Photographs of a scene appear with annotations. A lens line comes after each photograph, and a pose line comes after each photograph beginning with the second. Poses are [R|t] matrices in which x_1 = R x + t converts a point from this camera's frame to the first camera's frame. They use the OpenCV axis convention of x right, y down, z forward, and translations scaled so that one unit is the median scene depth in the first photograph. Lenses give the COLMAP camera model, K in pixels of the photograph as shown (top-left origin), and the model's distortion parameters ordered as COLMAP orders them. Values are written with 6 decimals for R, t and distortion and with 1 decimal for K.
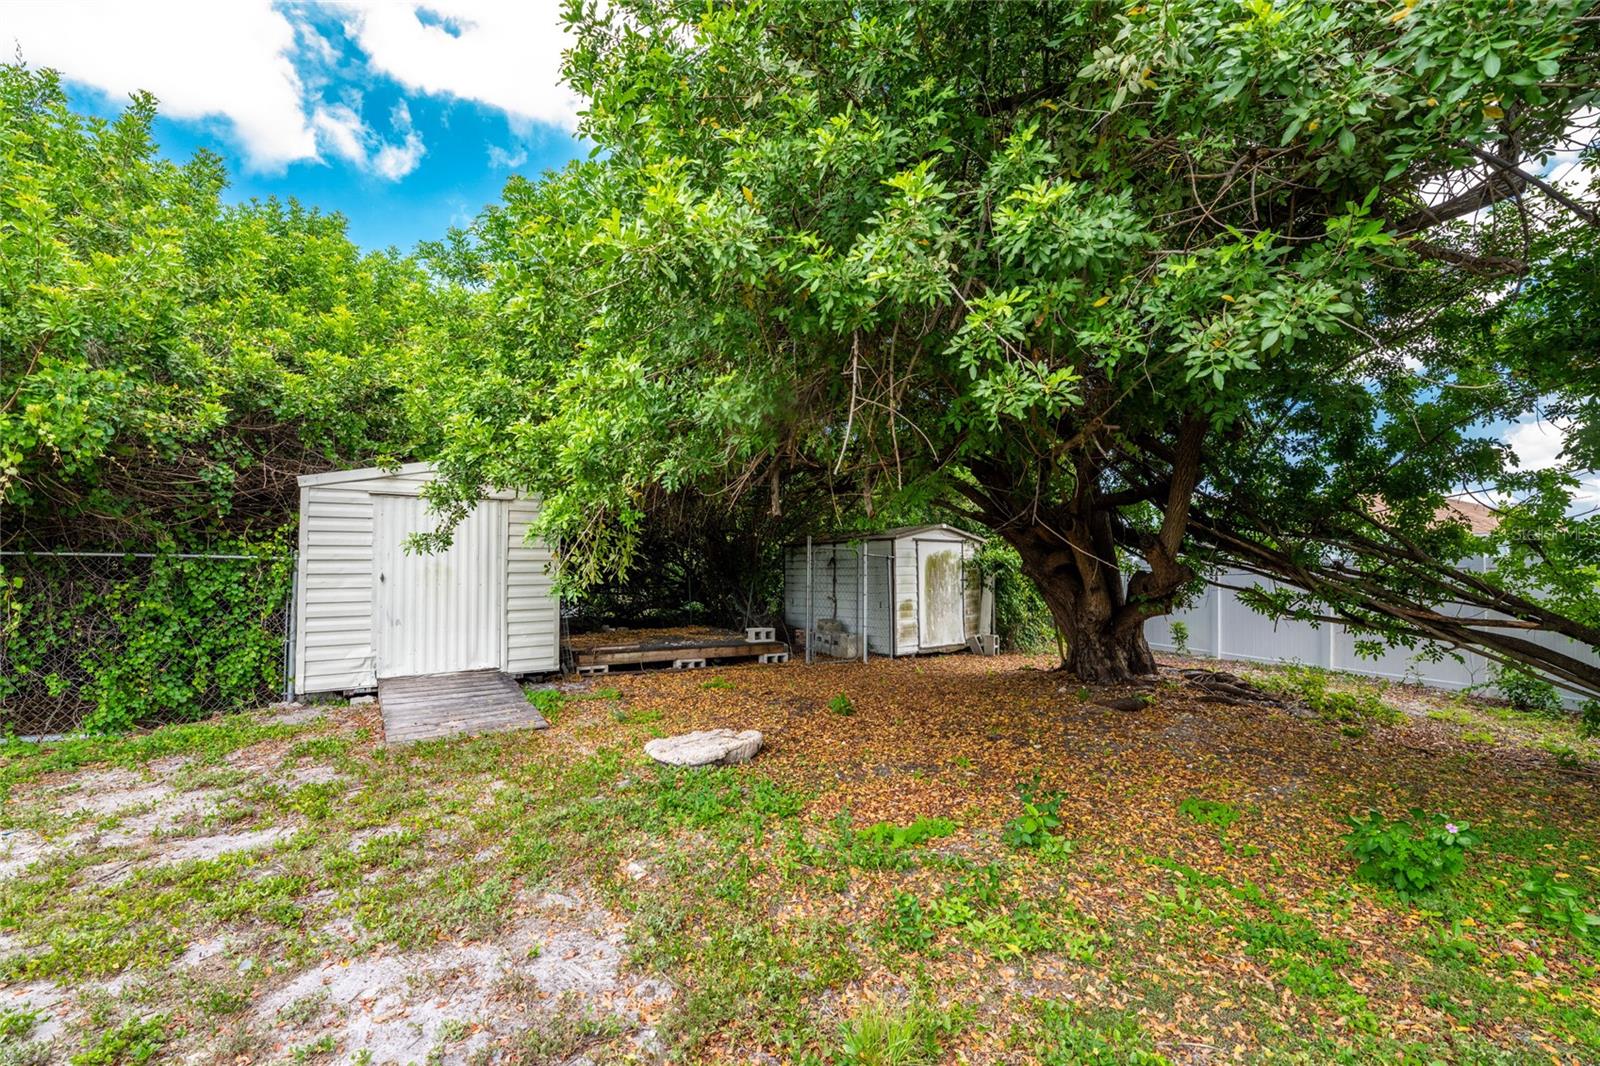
lens RADIAL K [[623.9, 0, 800.0], [0, 623.9, 533.0], [0, 0, 1]] dist [-0.000840, -0.000512]
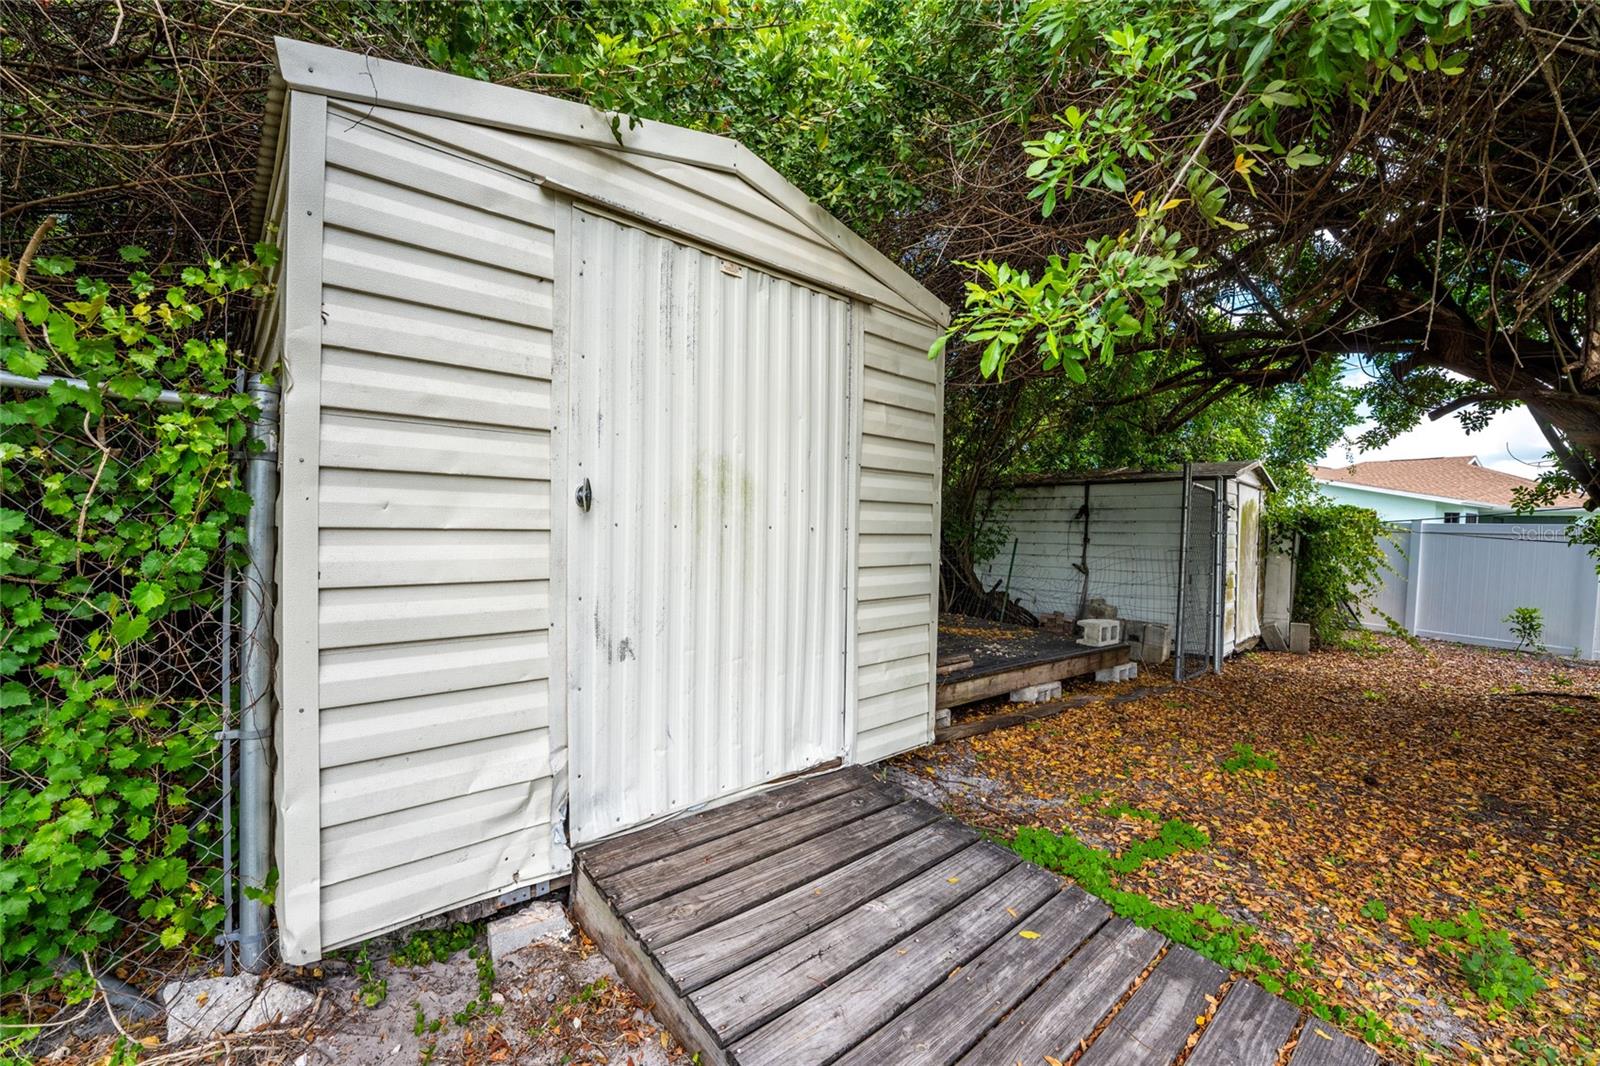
lens RADIAL K [[623.9, 0, 800.0], [0, 623.9, 533.0], [0, 0, 1]] dist [-0.000840, -0.000512]
pose [[0.991030, 0.011005, 0.133188, -0.633781], [-0.016941, 0.998909, 0.043520, 0.077338], [-0.132564, -0.045386, 0.990135, 0.728707]]
